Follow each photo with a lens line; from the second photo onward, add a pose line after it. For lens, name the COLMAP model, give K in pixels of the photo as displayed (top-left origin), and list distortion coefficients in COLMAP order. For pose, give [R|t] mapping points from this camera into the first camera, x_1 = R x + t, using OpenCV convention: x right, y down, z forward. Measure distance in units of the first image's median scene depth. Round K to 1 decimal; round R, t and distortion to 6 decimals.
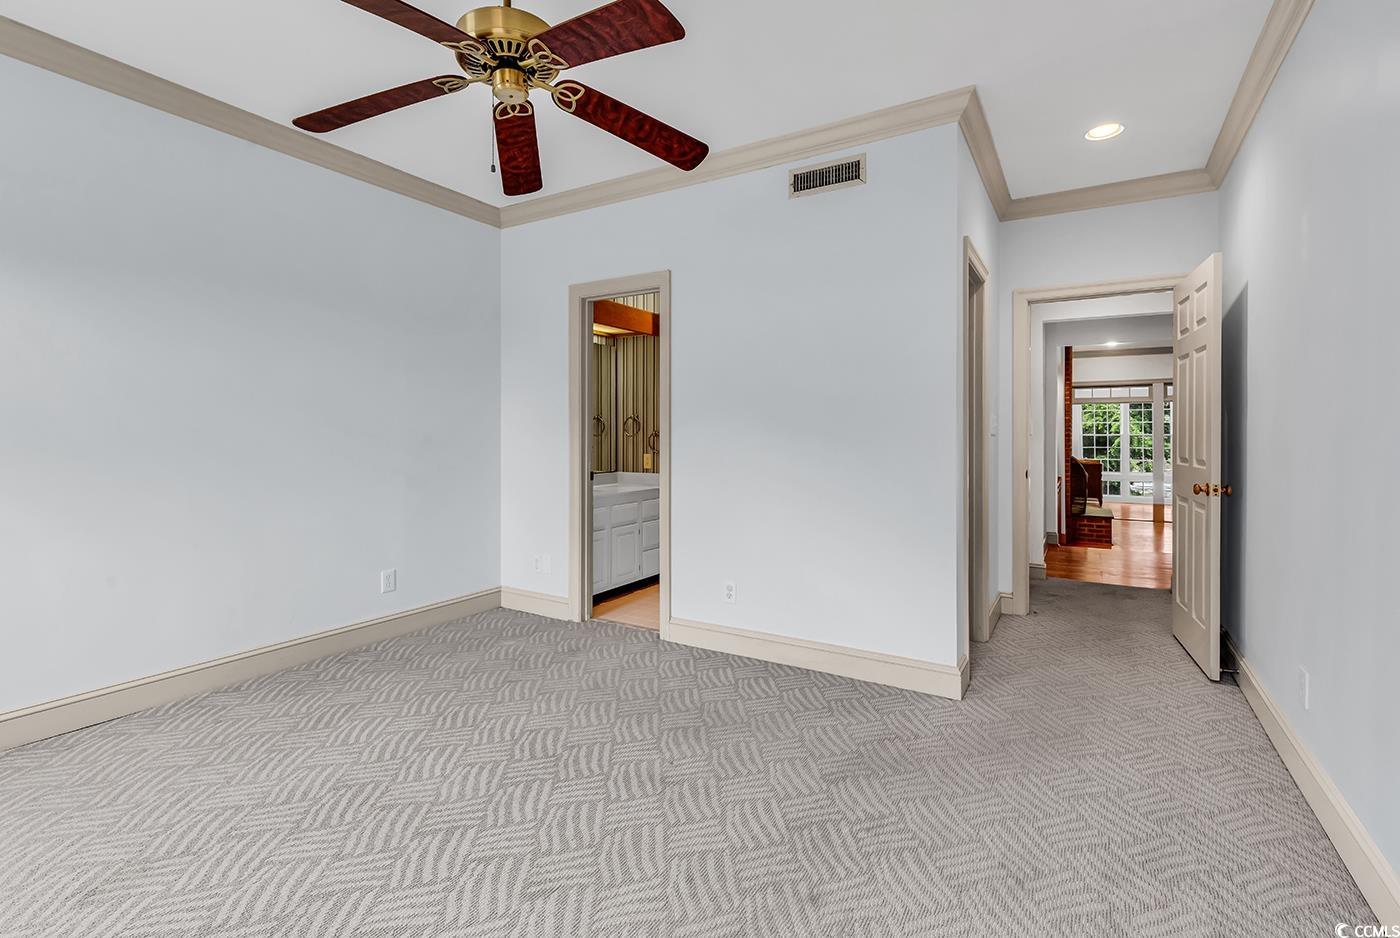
lens RADIAL K [[650.0, 0, 701.8], [0, 650.0, 439.1], [0, 0, 1]] dist [-0.000386, -0.000001]
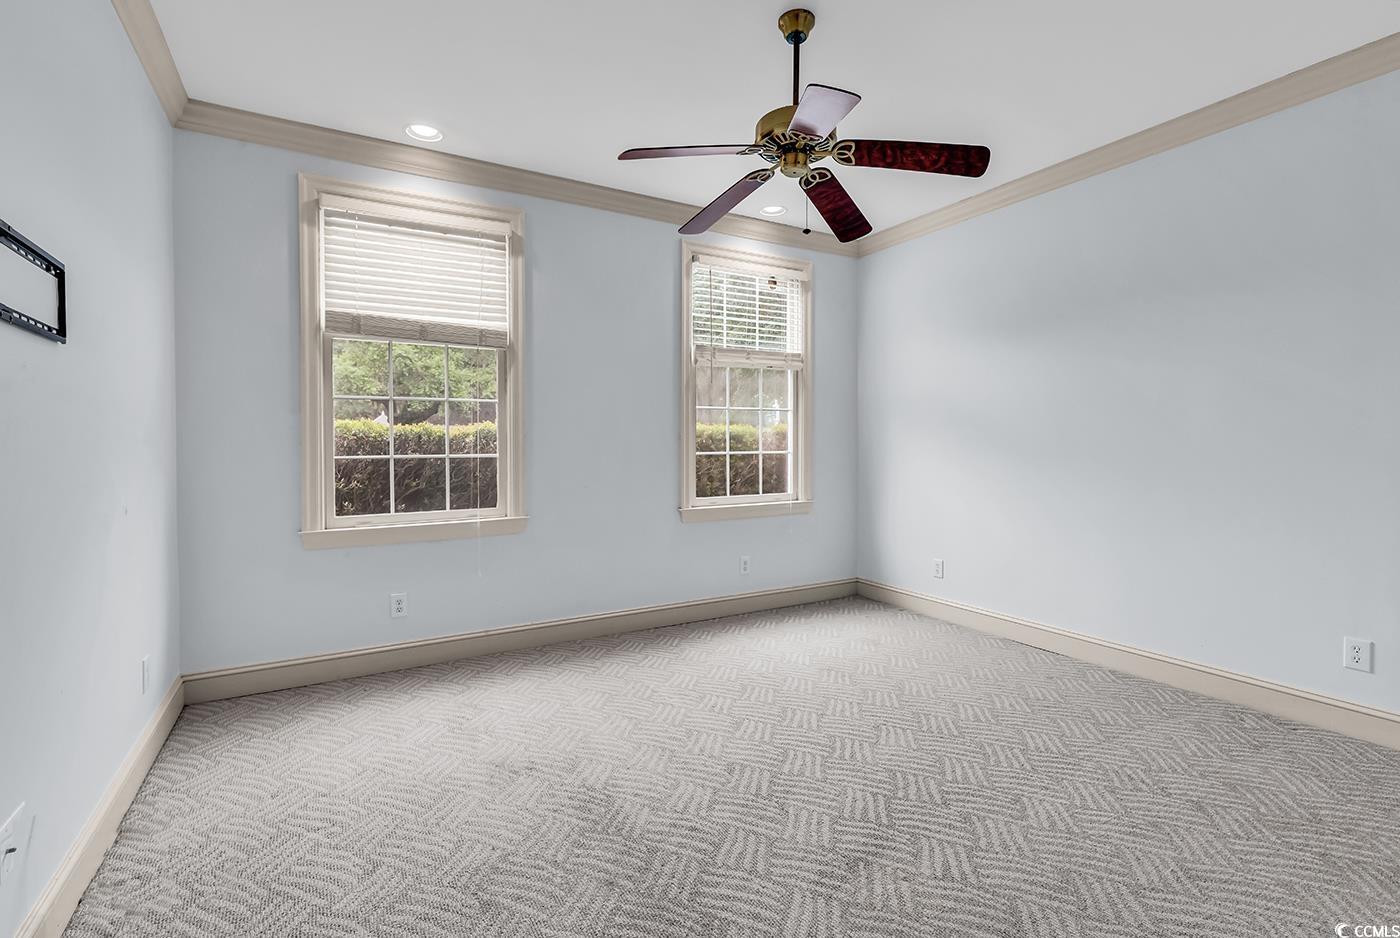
lens RADIAL K [[650.0, 0, 701.8], [0, 650.0, 439.1], [0, 0, 1]] dist [-0.000386, -0.000001]
pose [[-0.478669, -0.004986, -0.877982, 0.936683], [-0.006199, 0.999978, -0.002300, -0.006280], [0.877974, 0.004341, -0.478689, 1.488998]]
